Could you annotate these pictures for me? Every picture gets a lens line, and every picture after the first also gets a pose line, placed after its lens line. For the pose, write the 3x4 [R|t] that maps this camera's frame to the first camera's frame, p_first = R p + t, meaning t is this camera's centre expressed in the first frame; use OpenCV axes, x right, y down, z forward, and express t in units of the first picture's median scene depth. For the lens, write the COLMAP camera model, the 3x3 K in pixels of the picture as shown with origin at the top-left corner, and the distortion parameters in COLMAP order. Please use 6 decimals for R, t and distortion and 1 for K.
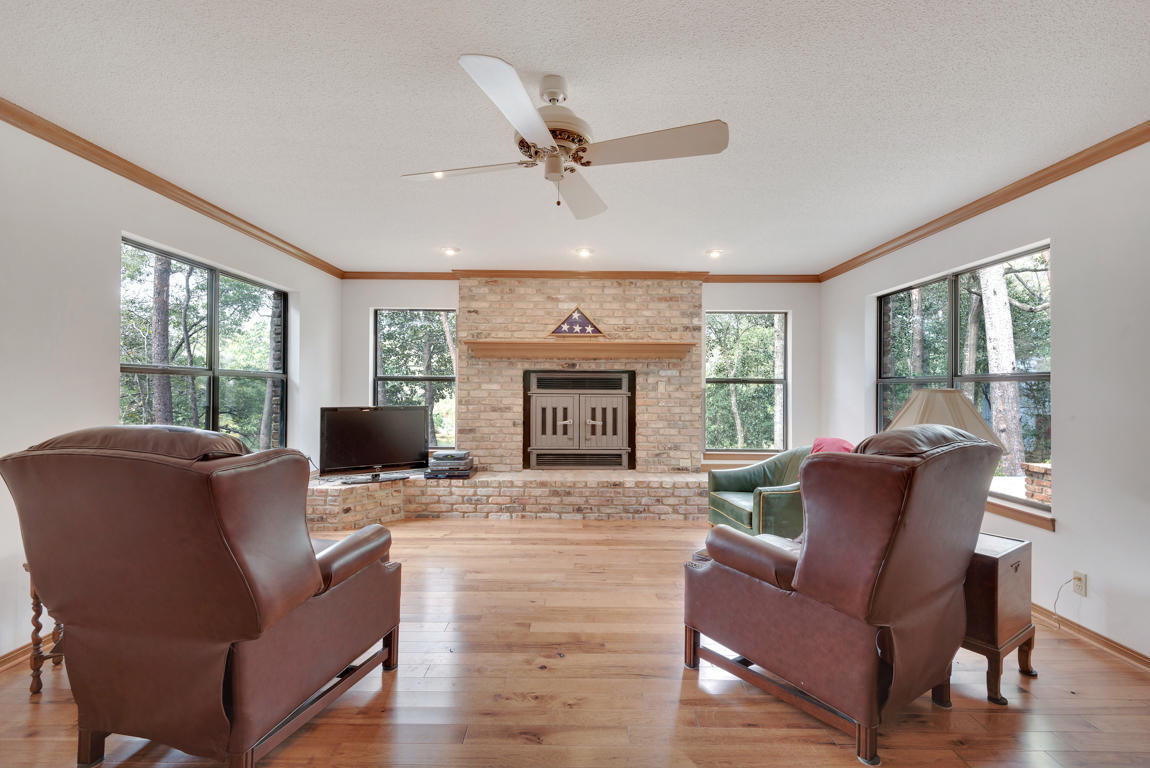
lens RADIAL K [[522.6, 0, 578.2], [0, 522.6, 384.7], [0, 0, 1]] dist [0.009635, -0.003859]
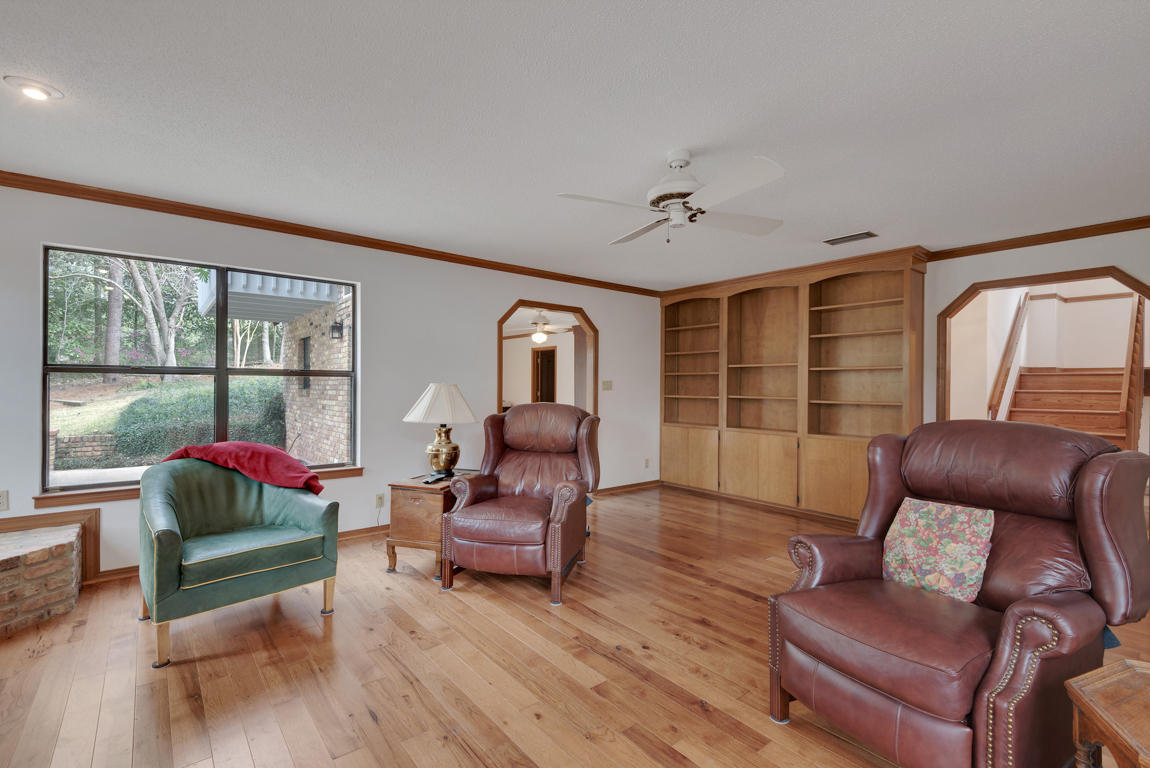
lens RADIAL K [[522.6, 0, 580.0], [0, 522.6, 383.3], [0, 0, 1]] dist [0.009635, -0.003859]
pose [[-0.636241, -0.006353, 0.771464, -0.721124], [-0.008856, 0.999960, 0.000931, 0.005099], [-0.771439, -0.006239, -0.636272, 1.612453]]
